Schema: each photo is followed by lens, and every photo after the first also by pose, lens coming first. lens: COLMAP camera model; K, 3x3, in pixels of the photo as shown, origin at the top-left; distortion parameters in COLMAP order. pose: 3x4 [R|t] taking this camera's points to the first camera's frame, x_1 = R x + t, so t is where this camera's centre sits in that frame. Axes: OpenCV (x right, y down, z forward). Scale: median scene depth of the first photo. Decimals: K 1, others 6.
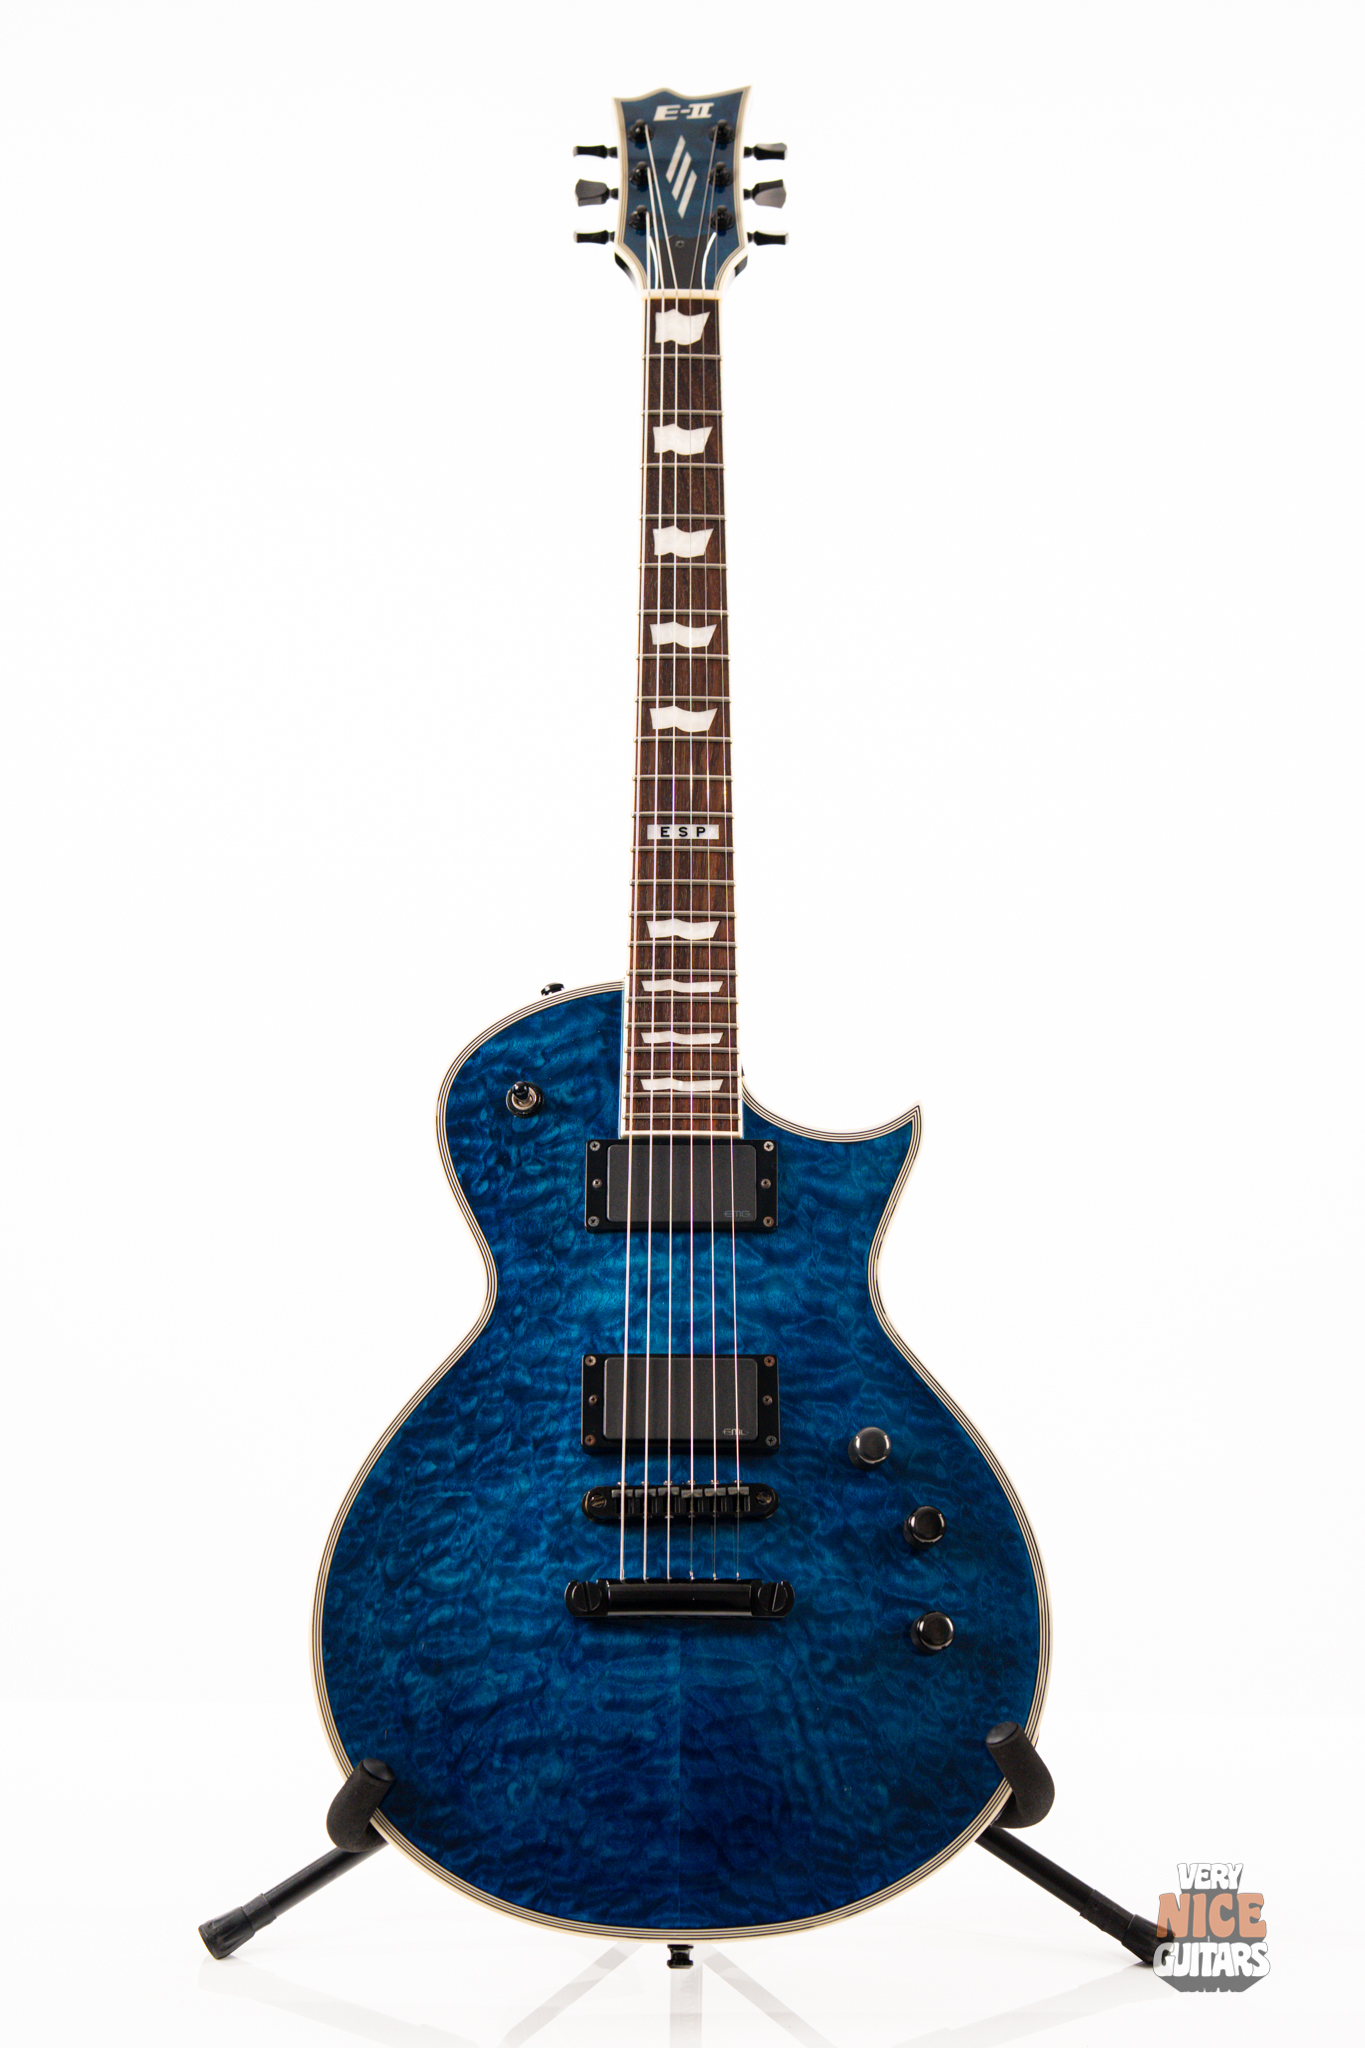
lens RADIAL K [[3011.3, 0, 682.5], [0, 3011.3, 1024.0], [0, 0, 1]] dist [0.102534, -0.350293]
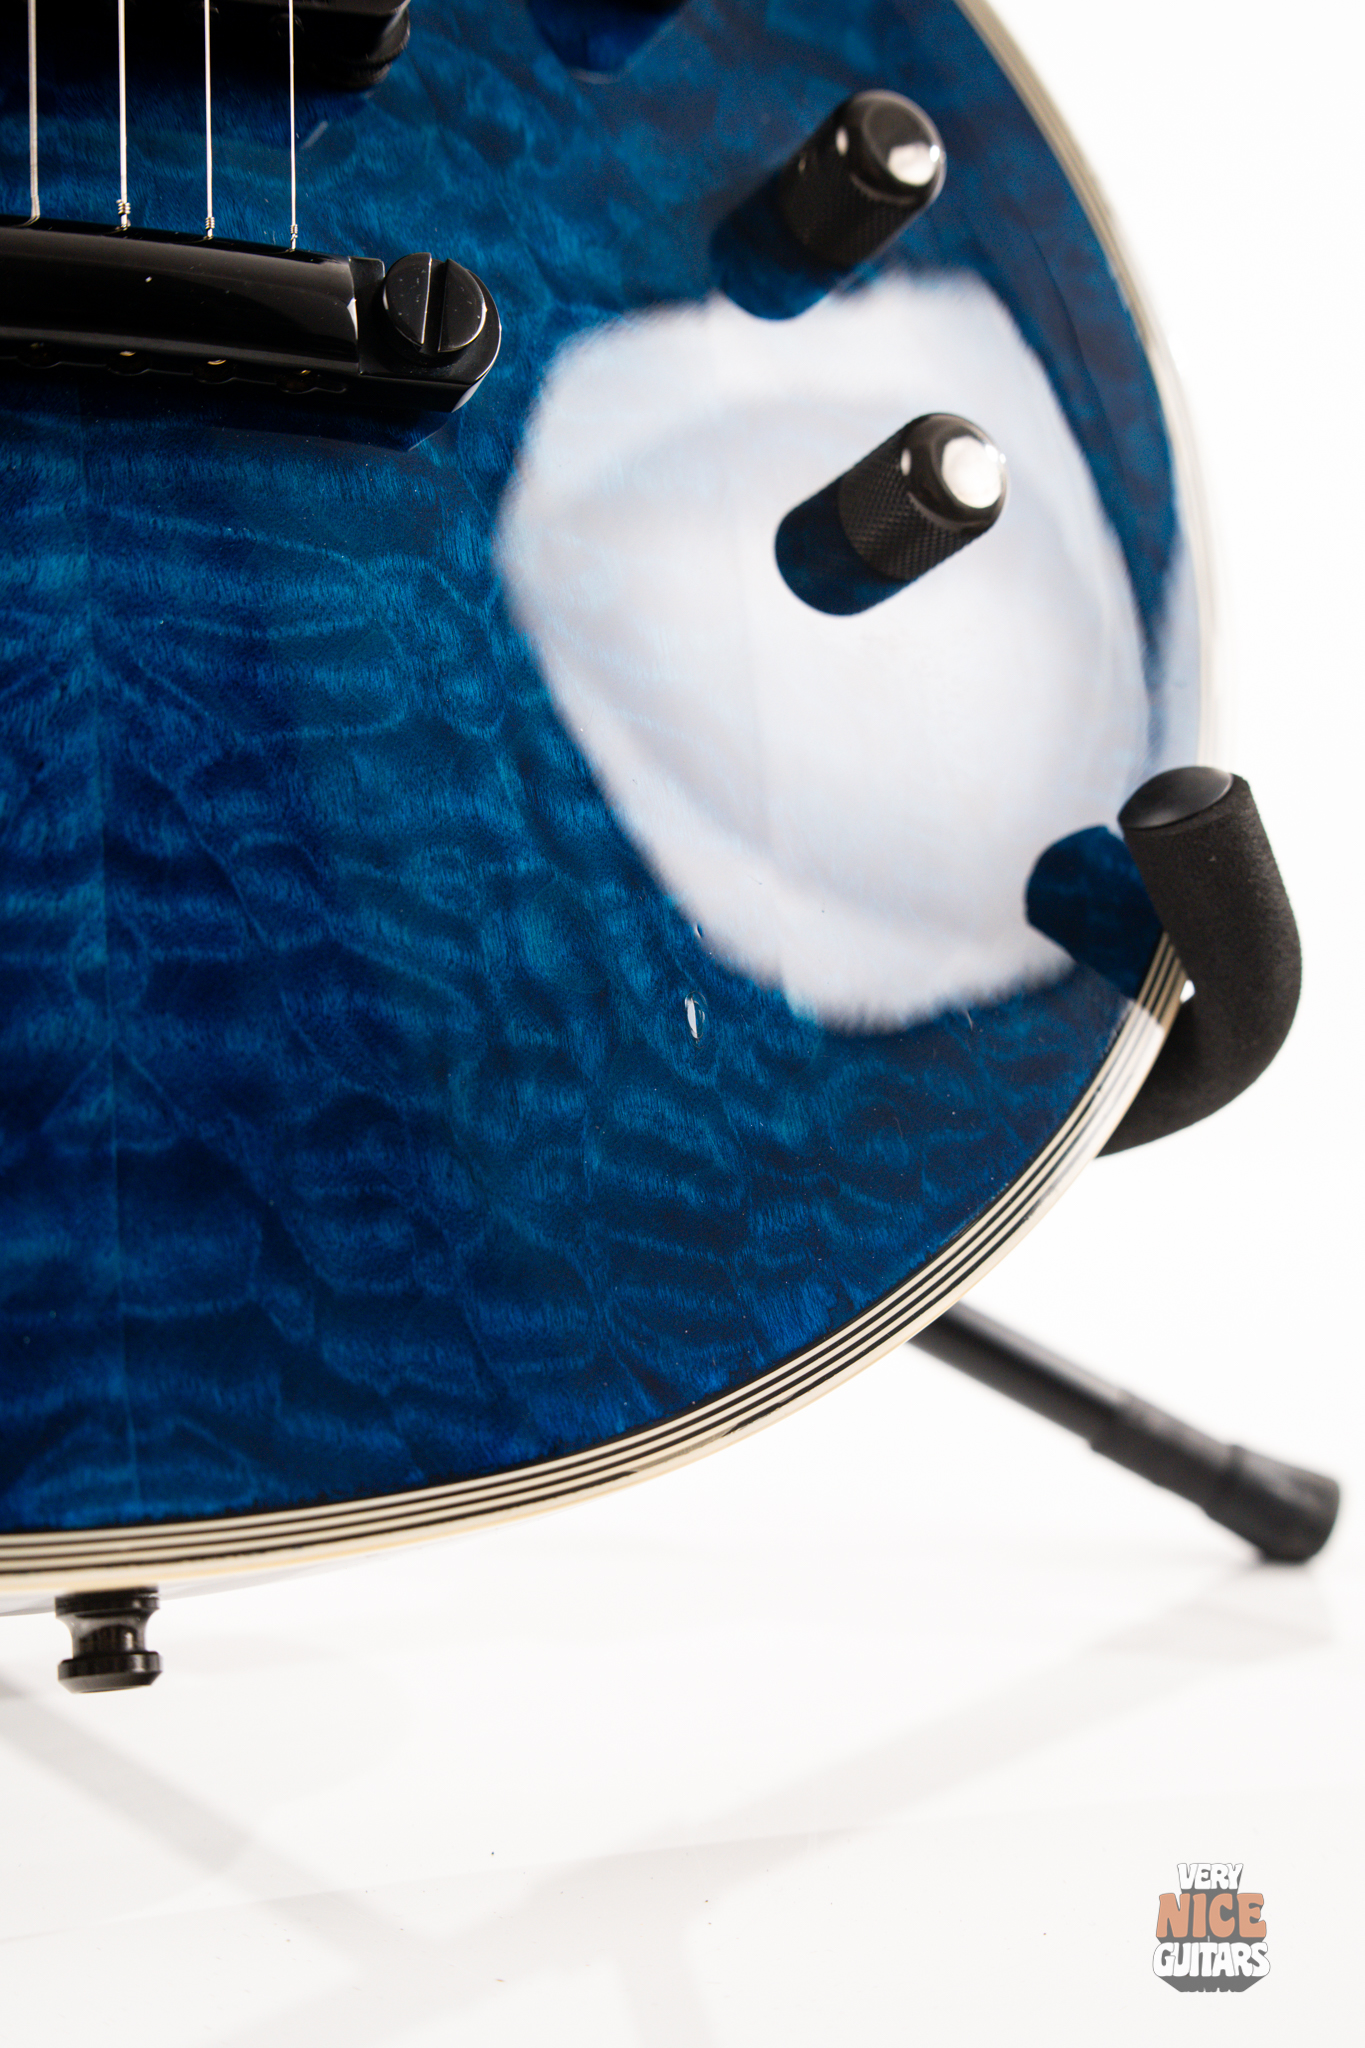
lens RADIAL K [[2918.0, 0, 682.5], [0, 2918.0, 1024.0], [0, 0, 1]] dist [0.087770, -0.267904]
pose [[0.914368, -0.015791, 0.404575, -0.055791], [-0.003671, 0.998875, 0.047286, 0.236183], [-0.404867, -0.044722, 0.913281, 0.732533]]
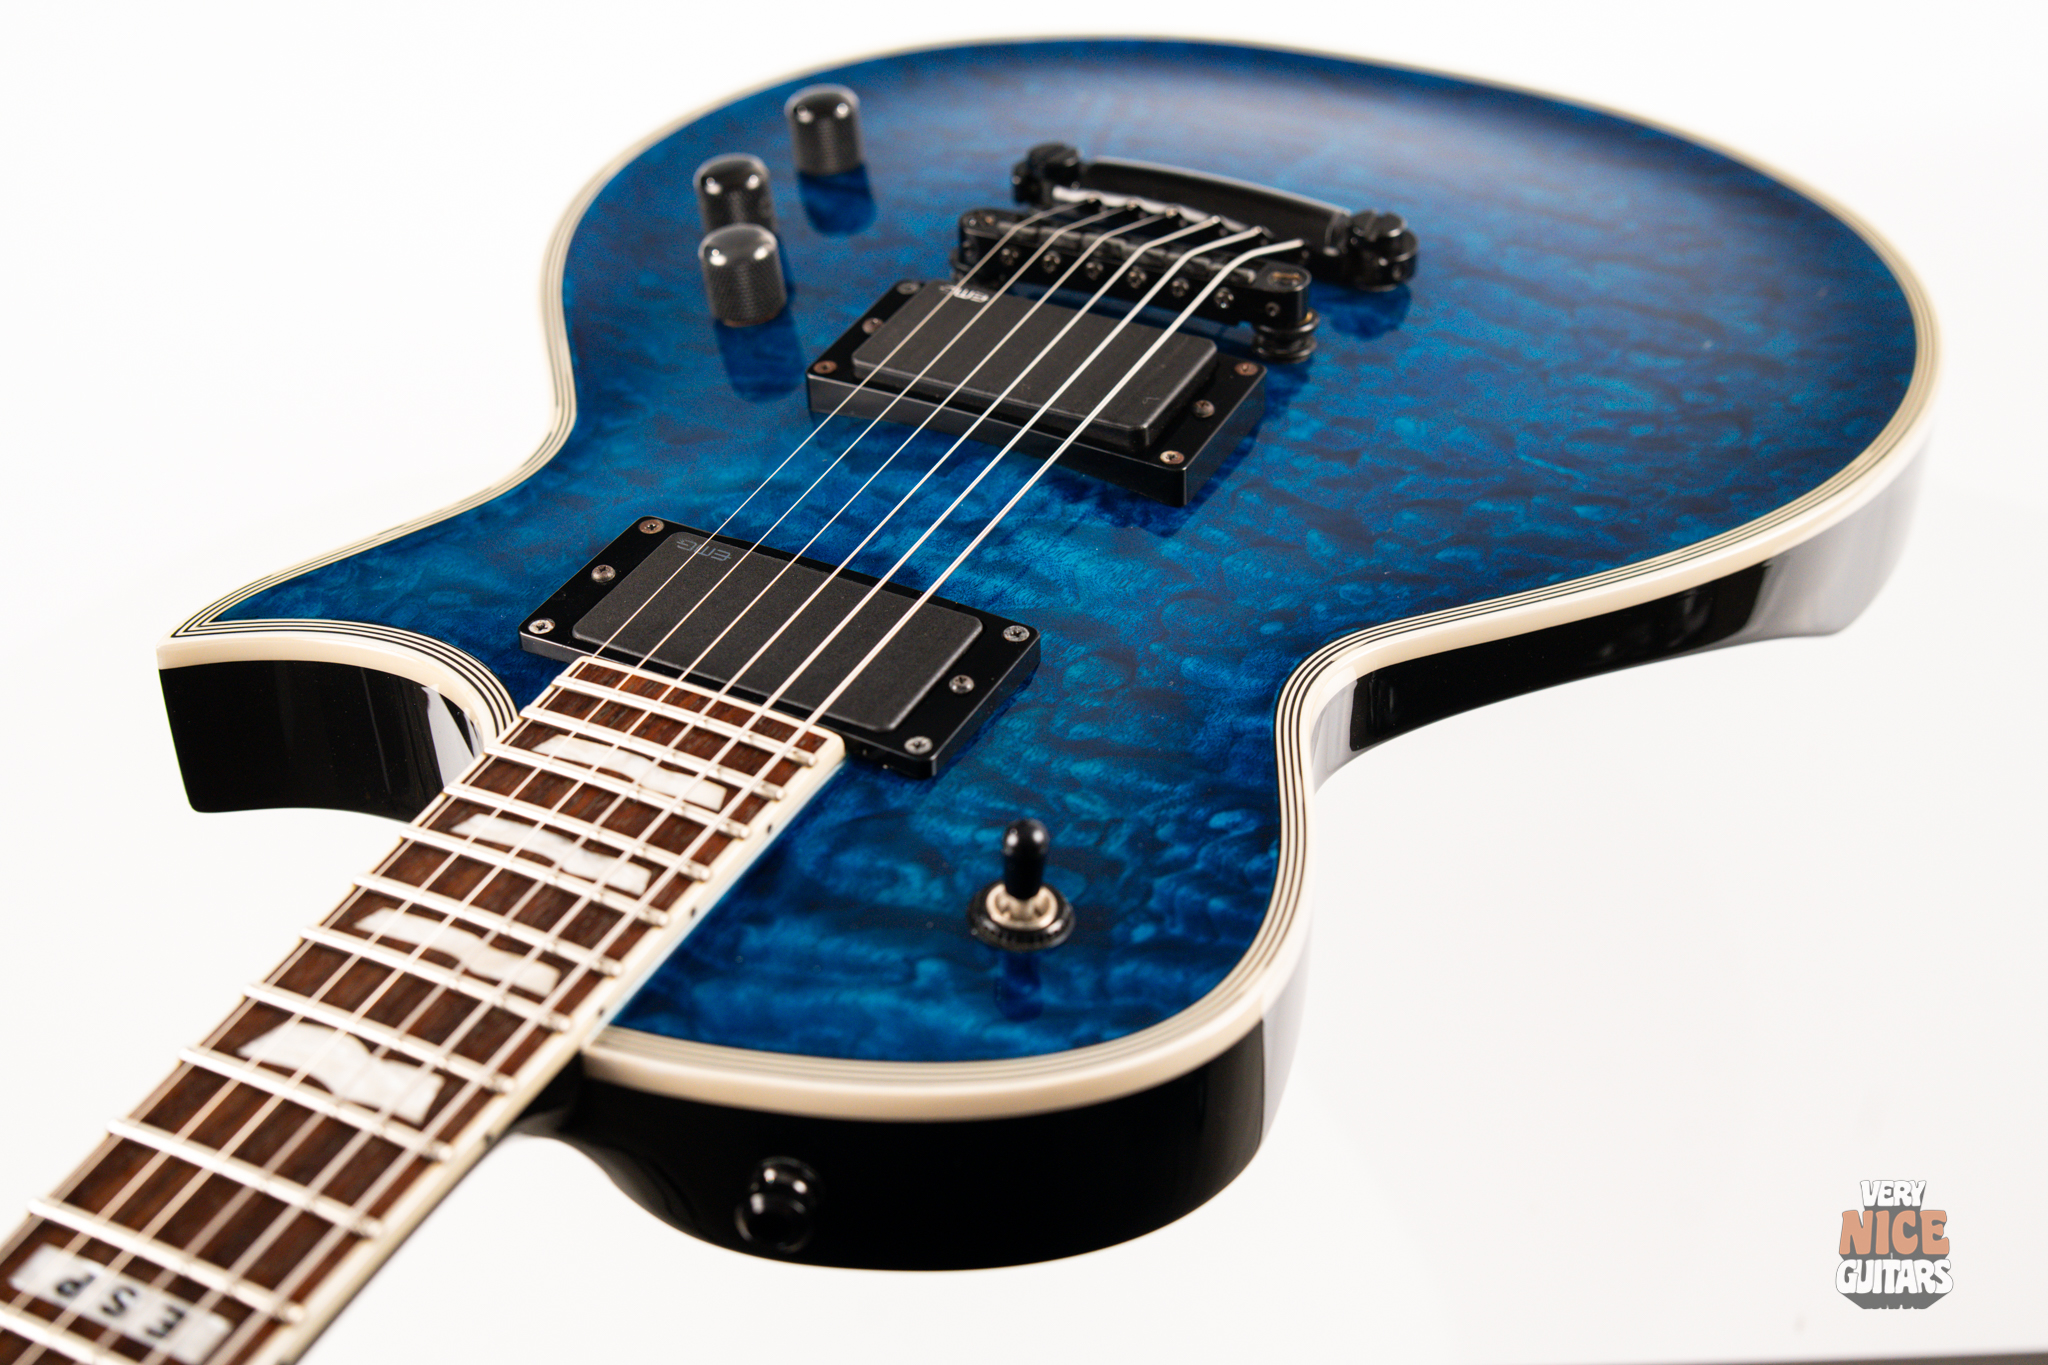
lens RADIAL K [[2963.0, 0, 1024.0], [0, 2963.0, 682.5], [0, 0, 1]] dist [0.098748, -0.335288]
pose [[-0.885307, -0.257142, 0.387440, -0.189661], [0.444960, -0.226444, 0.866449, -0.284287], [-0.135067, 0.939468, 0.314890, 0.902755]]
